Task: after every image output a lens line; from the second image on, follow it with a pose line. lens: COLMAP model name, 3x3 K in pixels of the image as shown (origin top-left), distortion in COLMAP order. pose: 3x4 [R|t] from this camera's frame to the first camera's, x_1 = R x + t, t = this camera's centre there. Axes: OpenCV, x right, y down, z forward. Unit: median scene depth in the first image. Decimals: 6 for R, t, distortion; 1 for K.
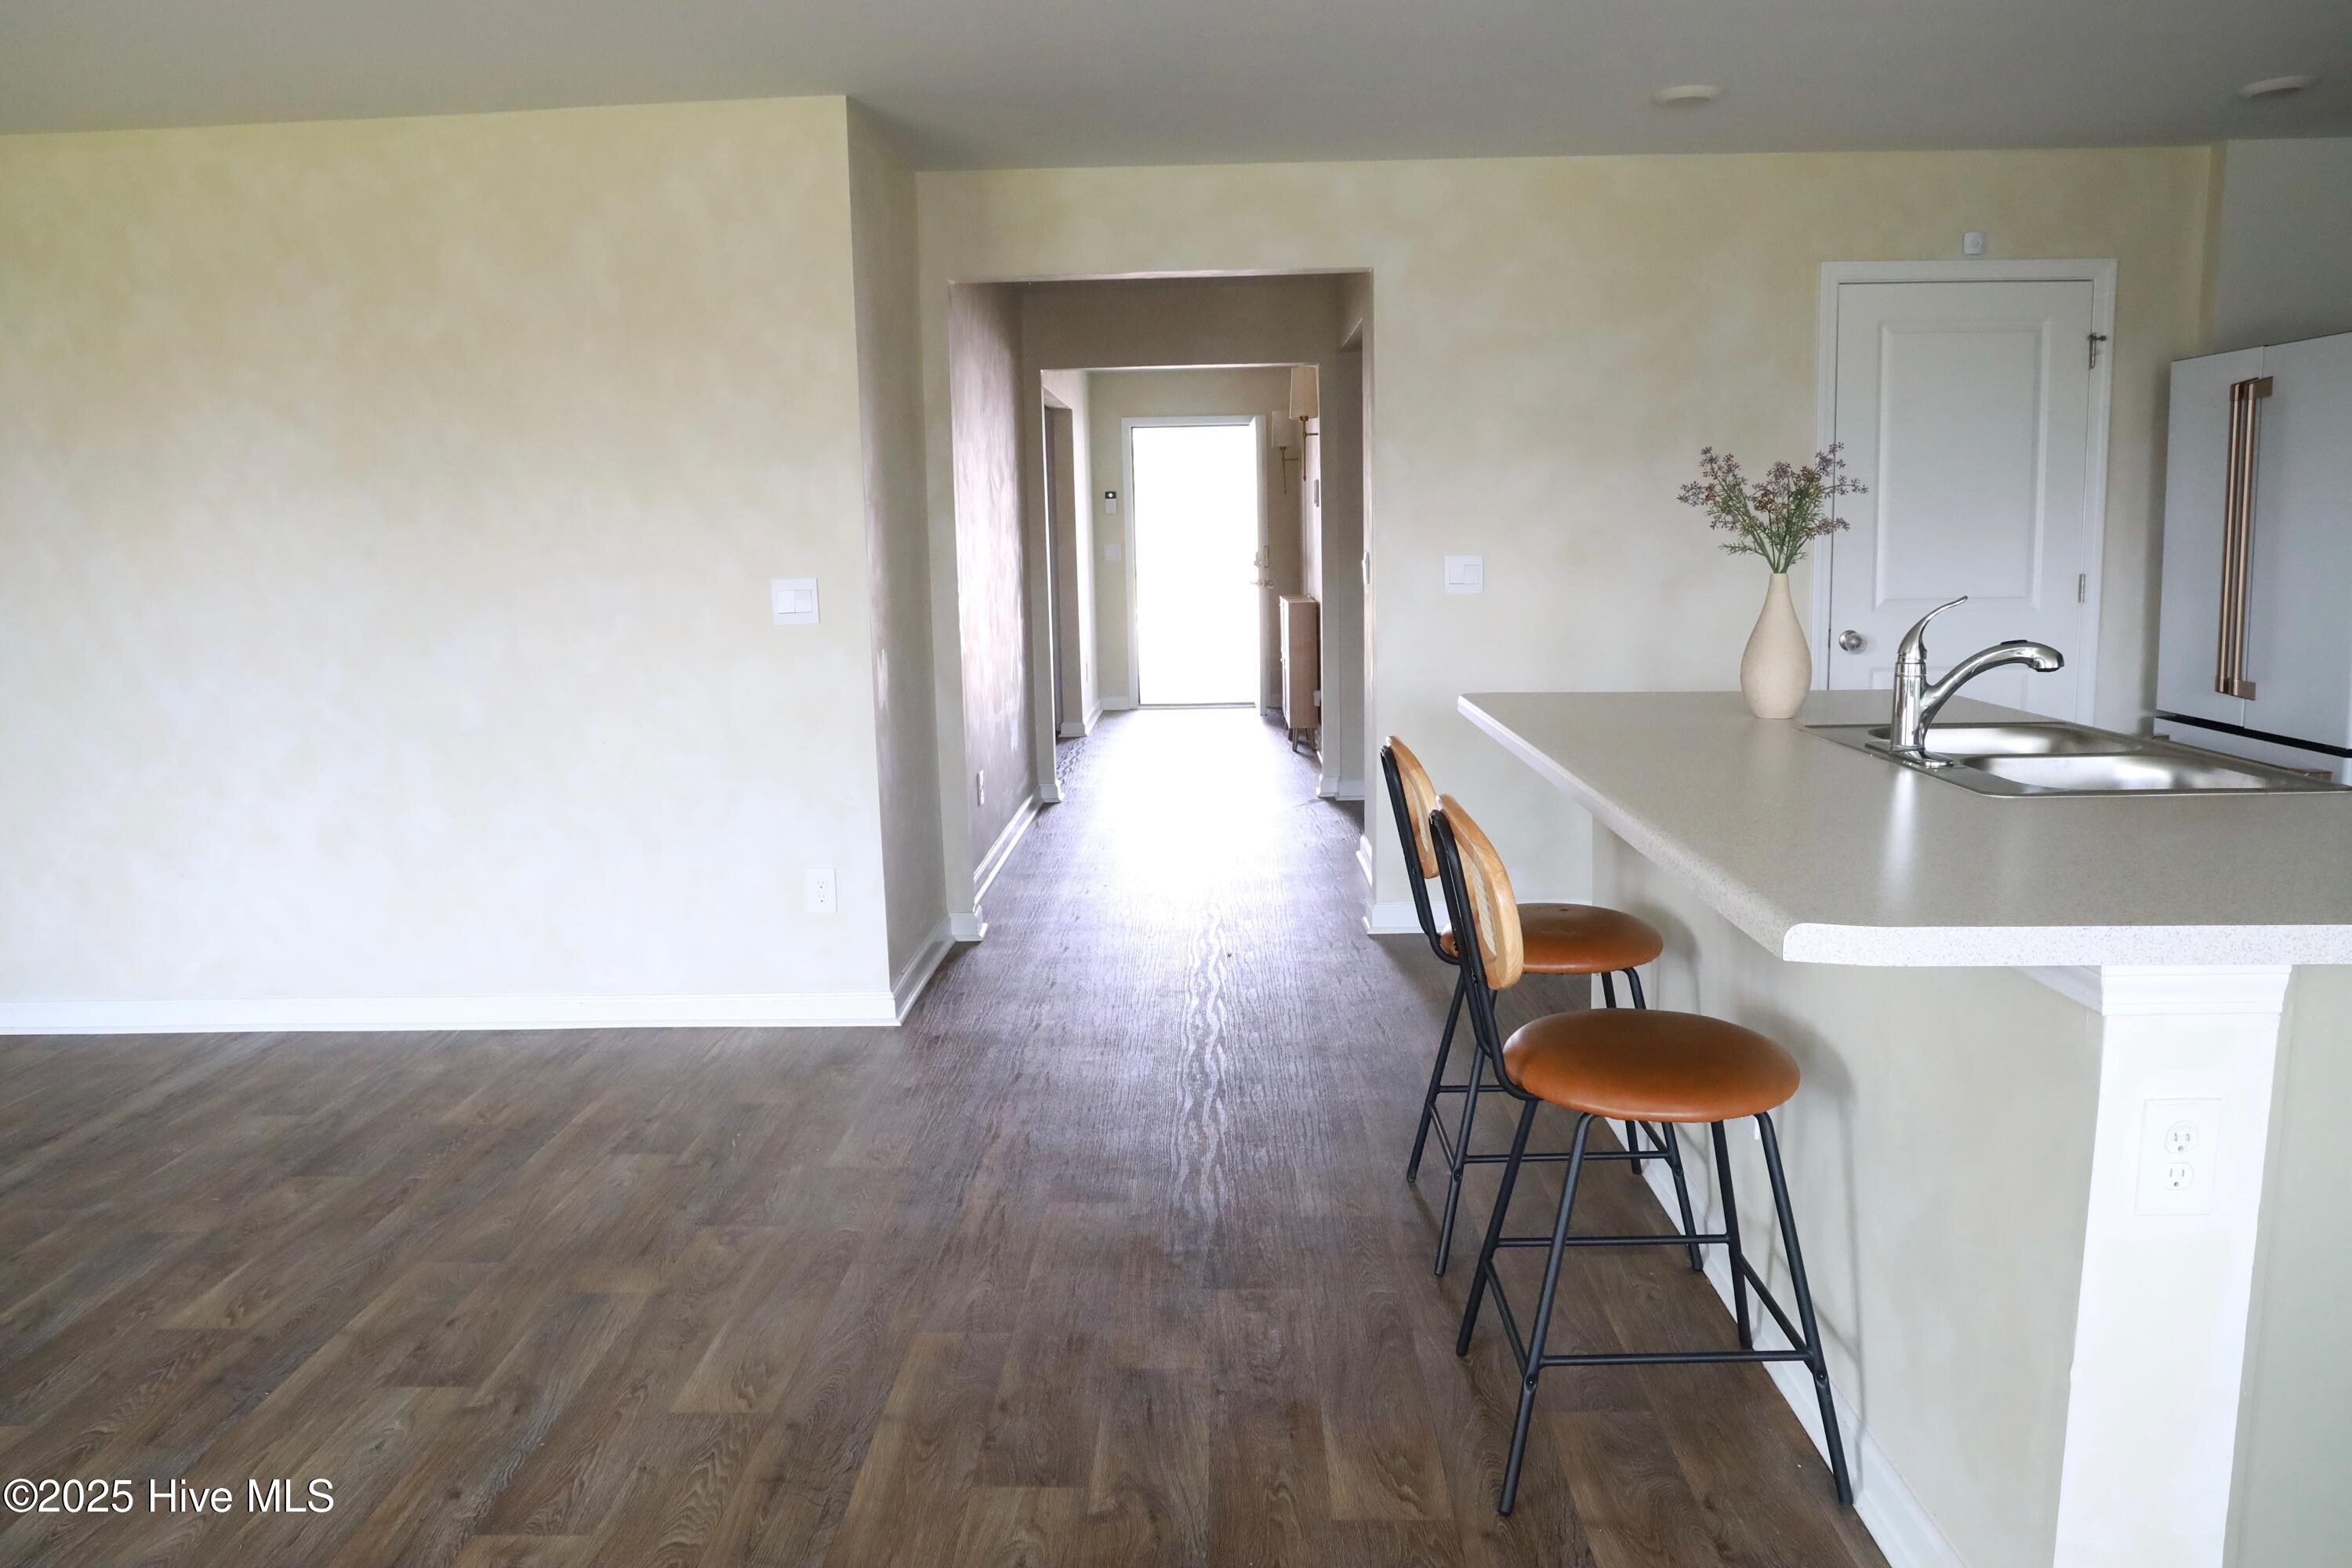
lens RADIAL K [[1639.4, 0, 1191.1], [0, 1639.4, 774.2], [0, 0, 1]] dist [-0.089944, 0.067843]
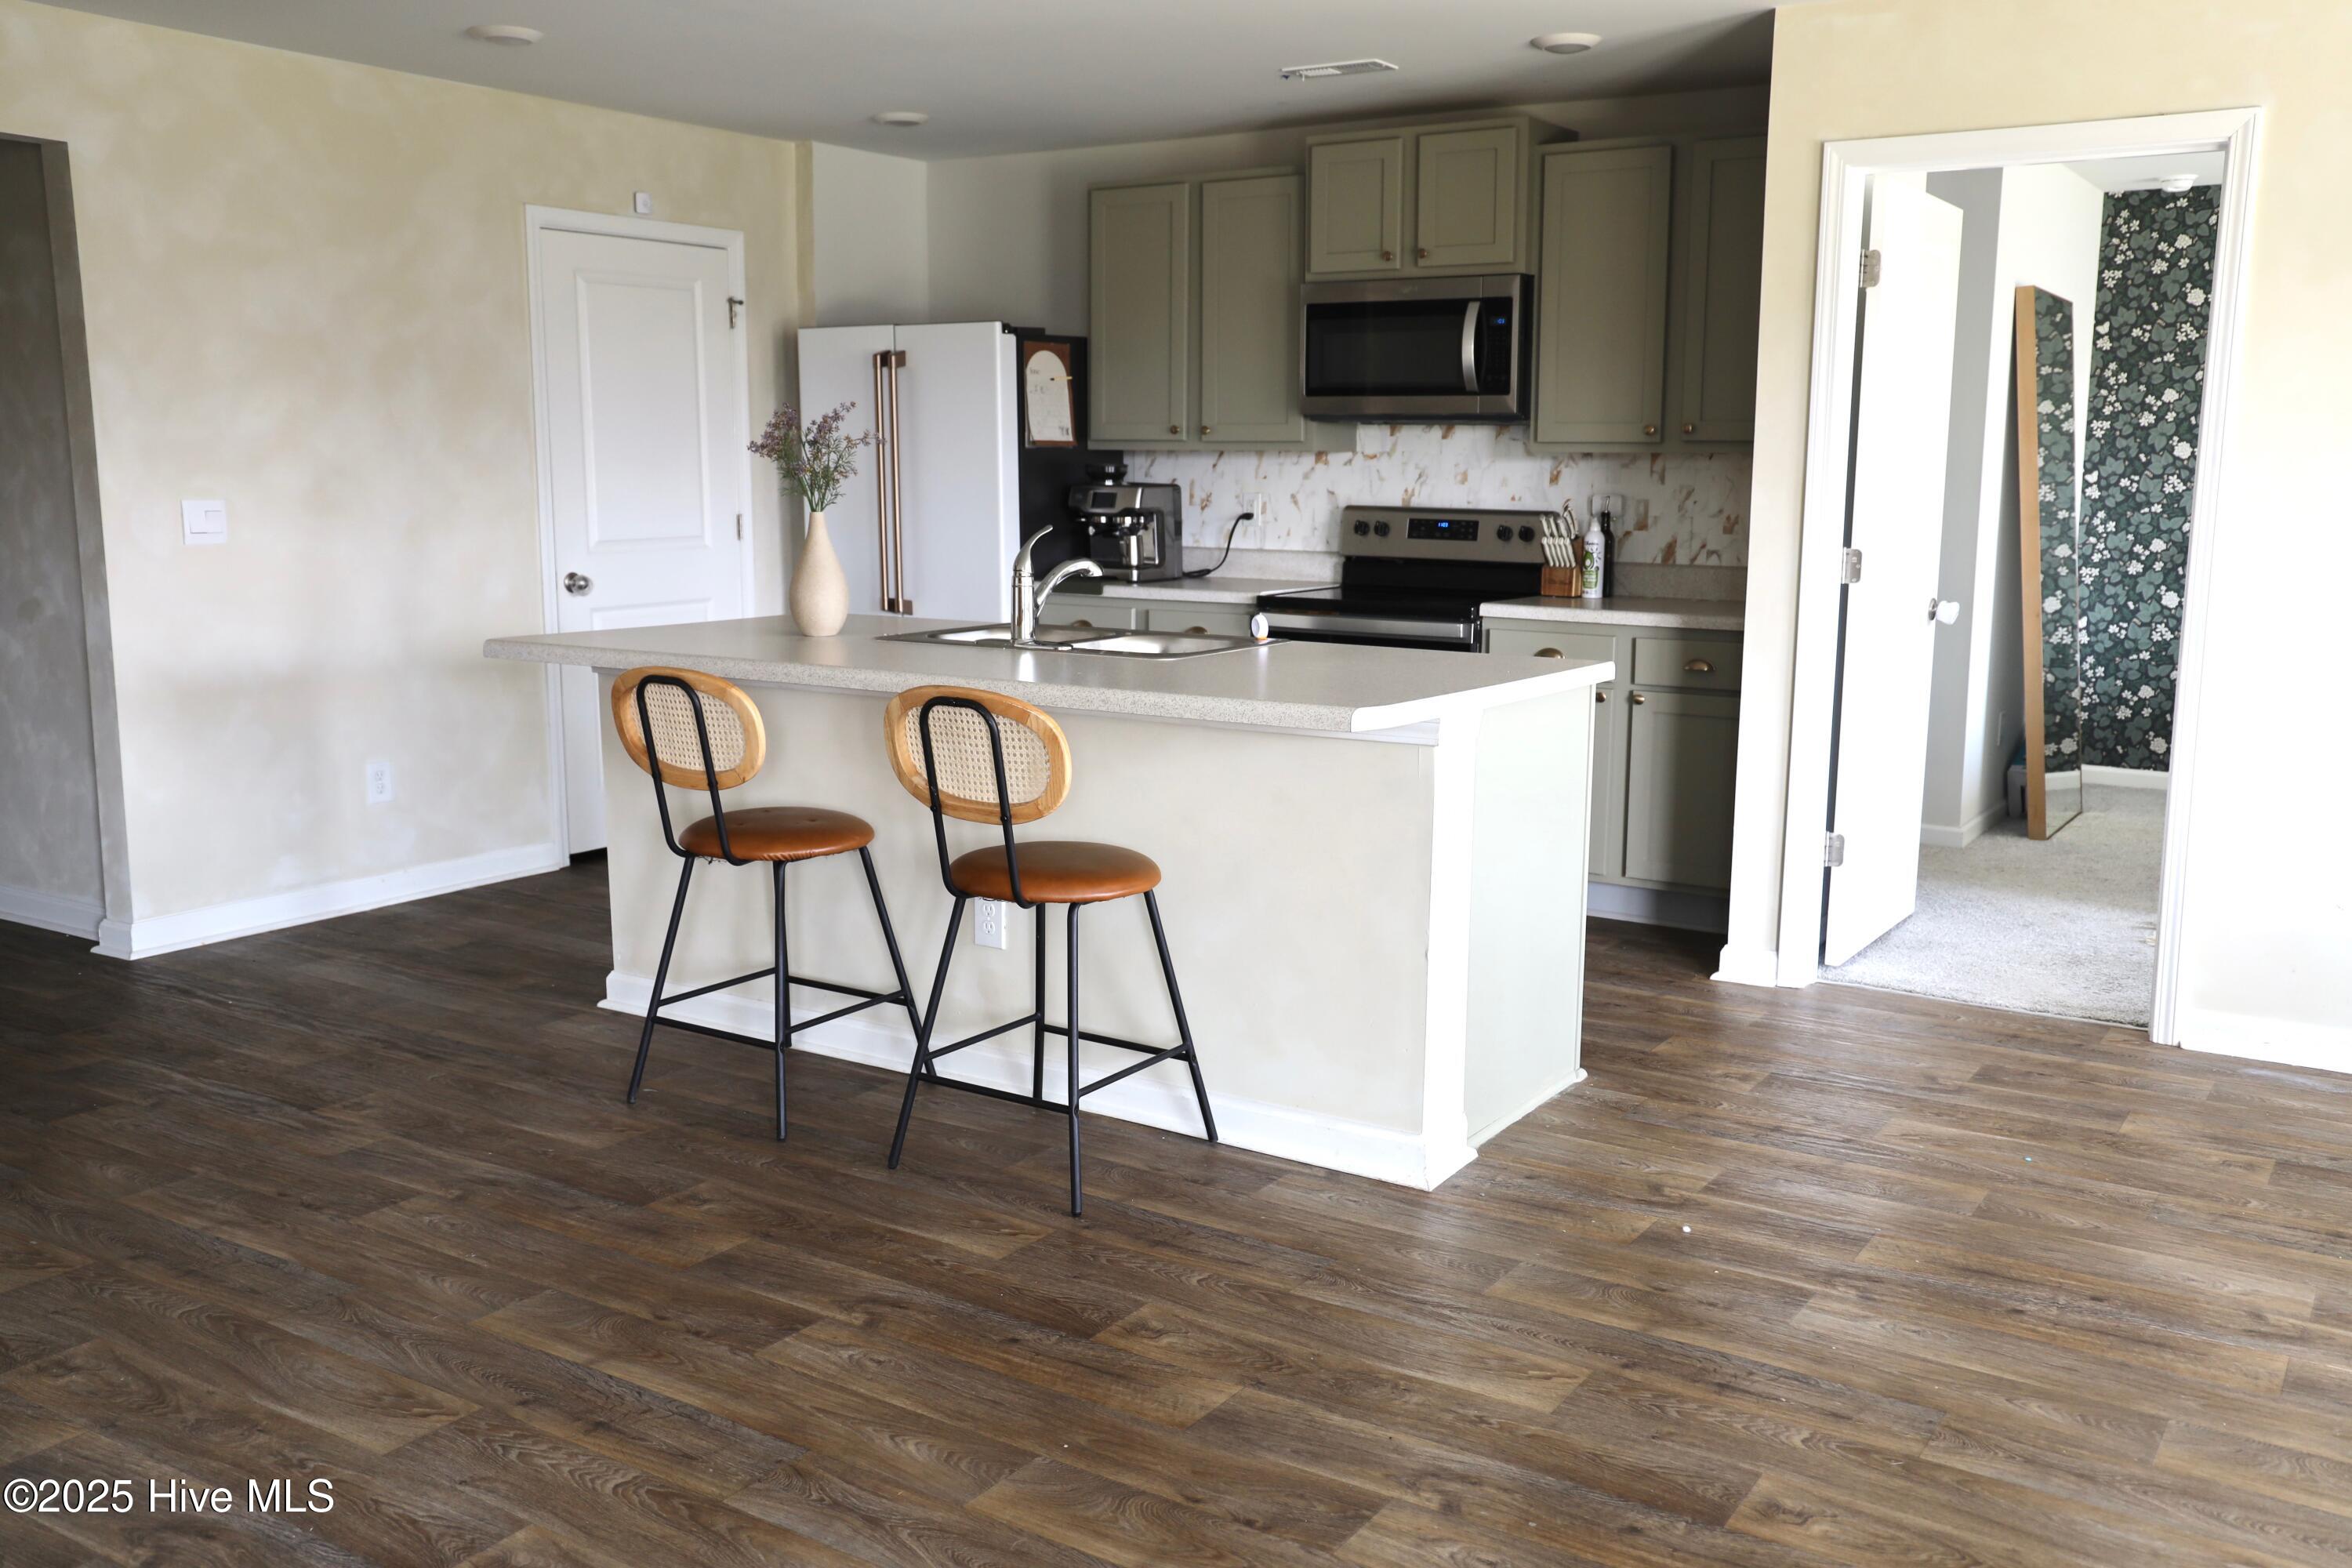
lens RADIAL K [[2008.5, 0, 1187.2], [0, 2008.5, 774.9], [0, 0, 1]] dist [-0.030847, 0.093954]
pose [[0.530048, -0.112593, 0.840460, -0.638141], [0.113001, 0.991684, 0.061587, 0.004719], [-0.840405, 0.062329, 0.538363, 0.006134]]
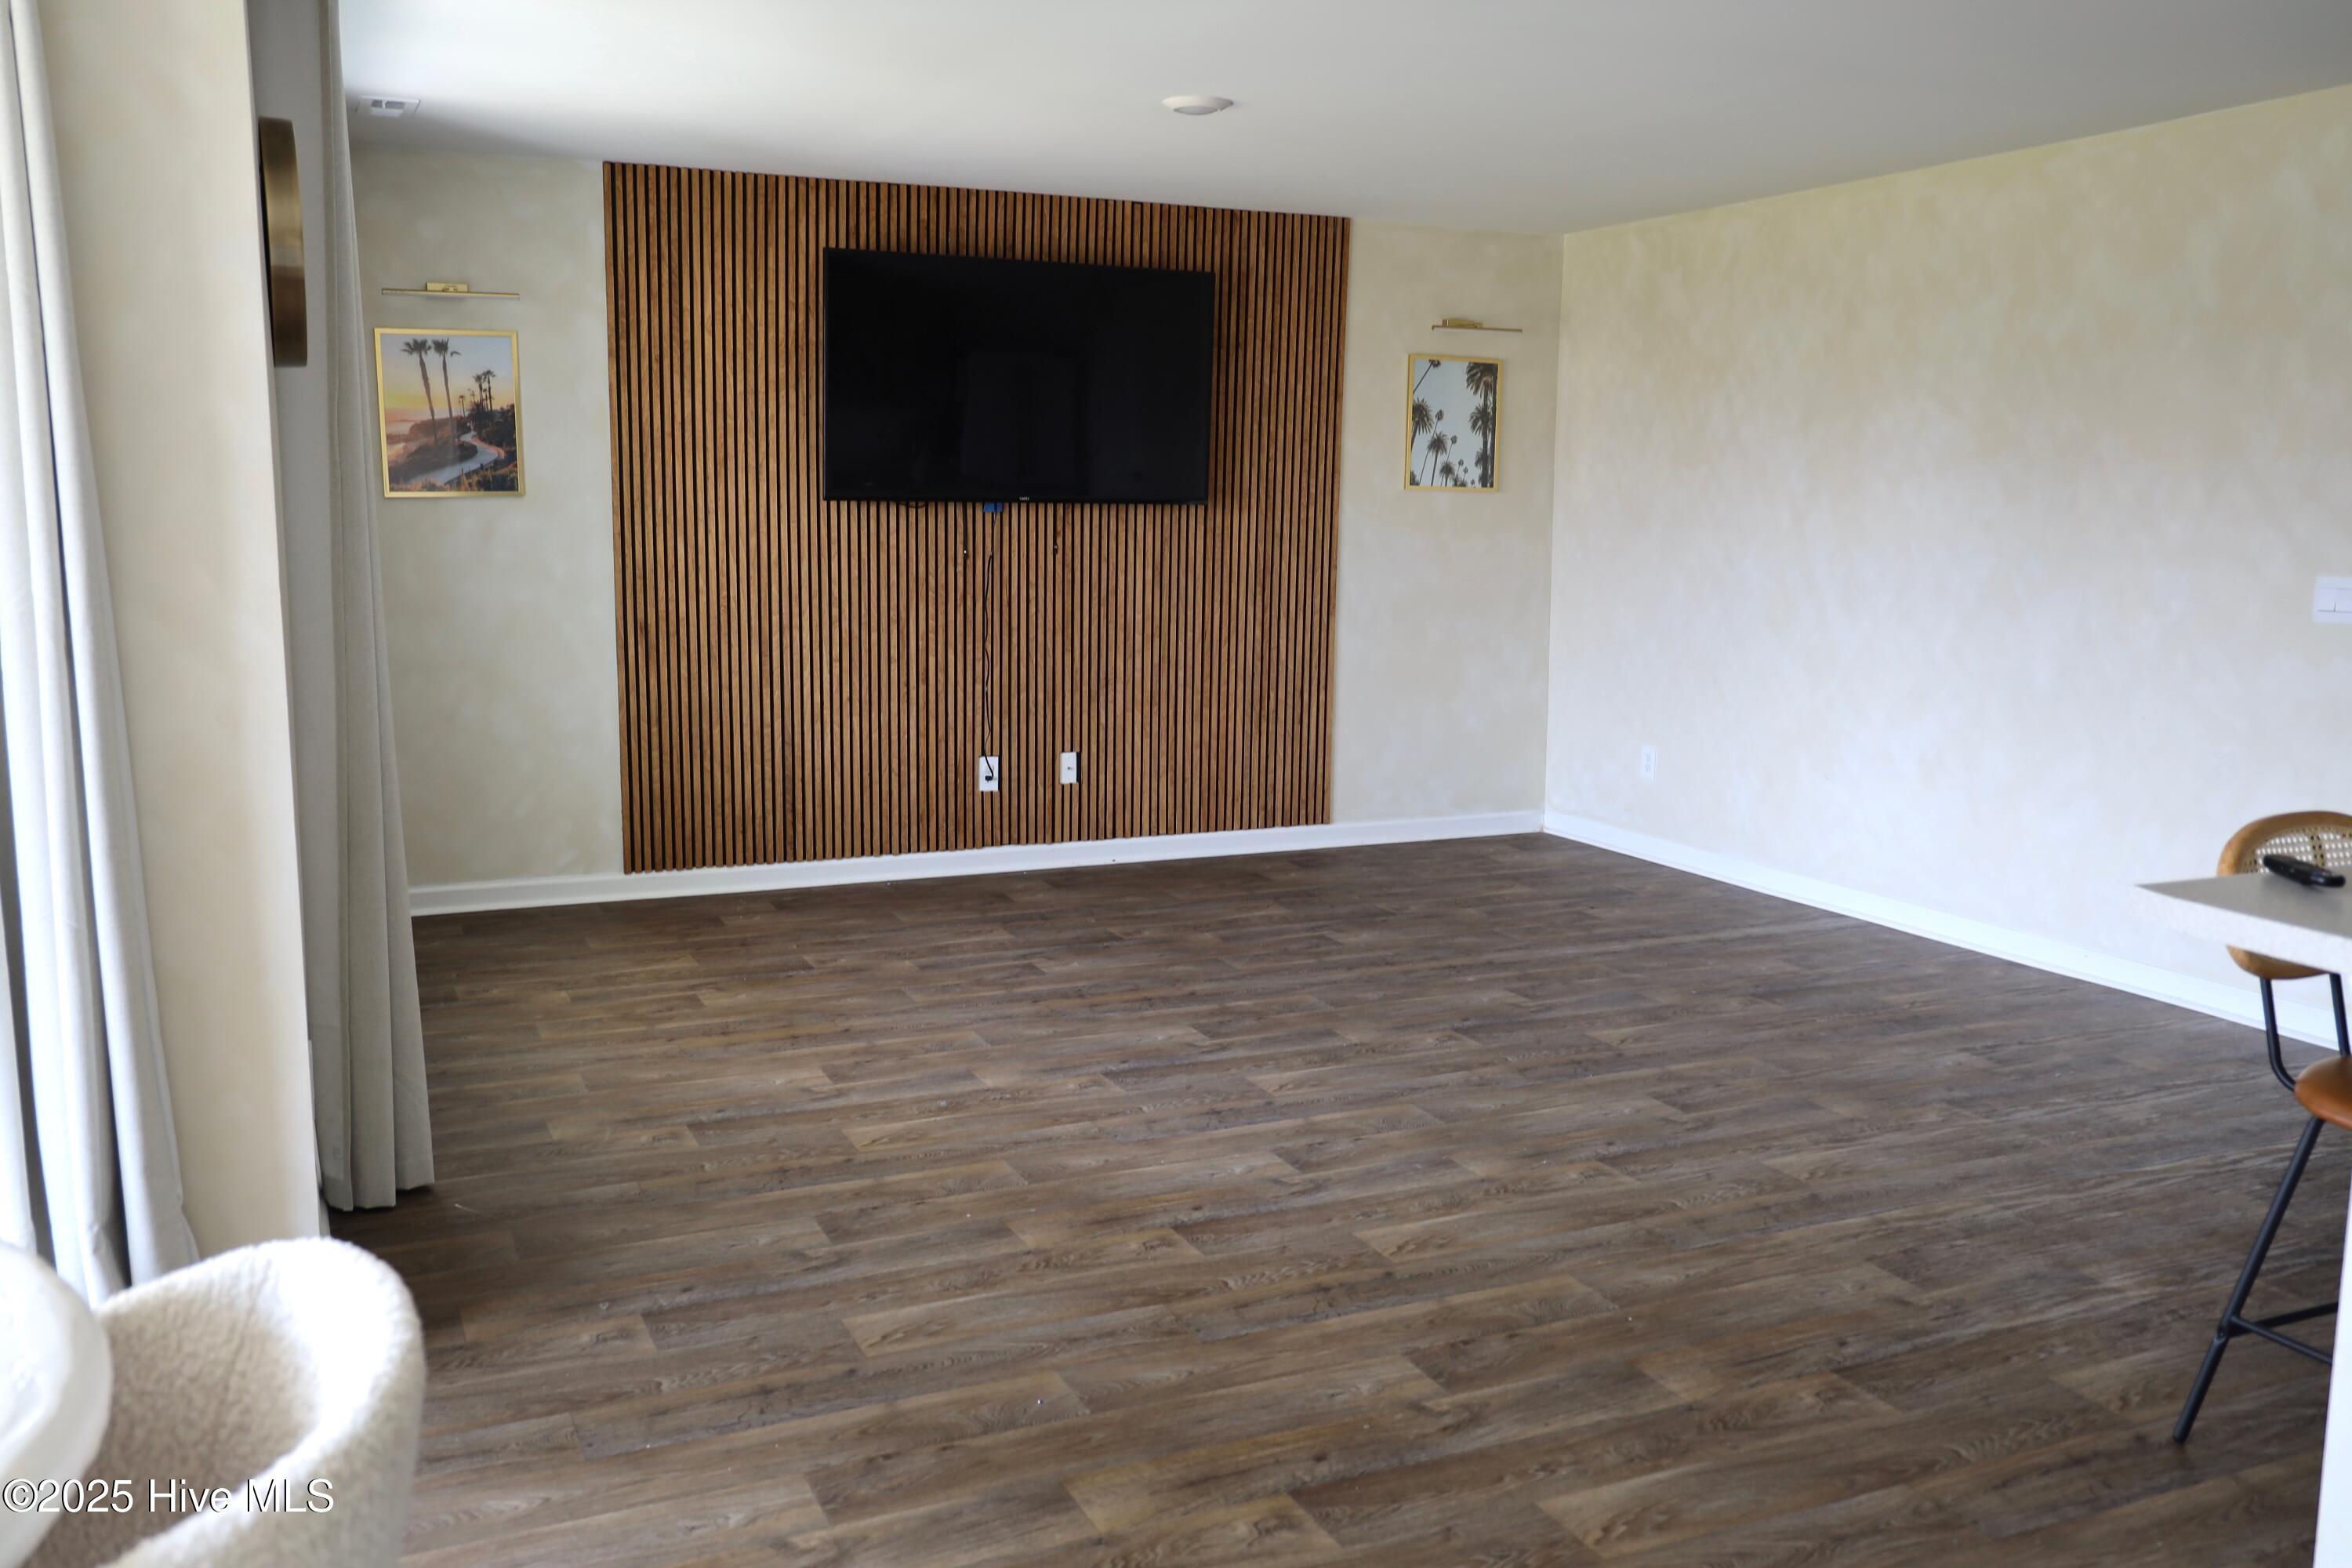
lens RADIAL K [[2008.5, 0, 1187.2], [0, 2008.5, 774.9], [0, 0, 1]] dist [-0.030847, 0.093954]
pose [[0.442910, 0.156133, -0.882866, 0.607109], [-0.155135, 0.983213, 0.096051, -0.013264], [0.883042, 0.094422, 0.459697, -0.170895]]
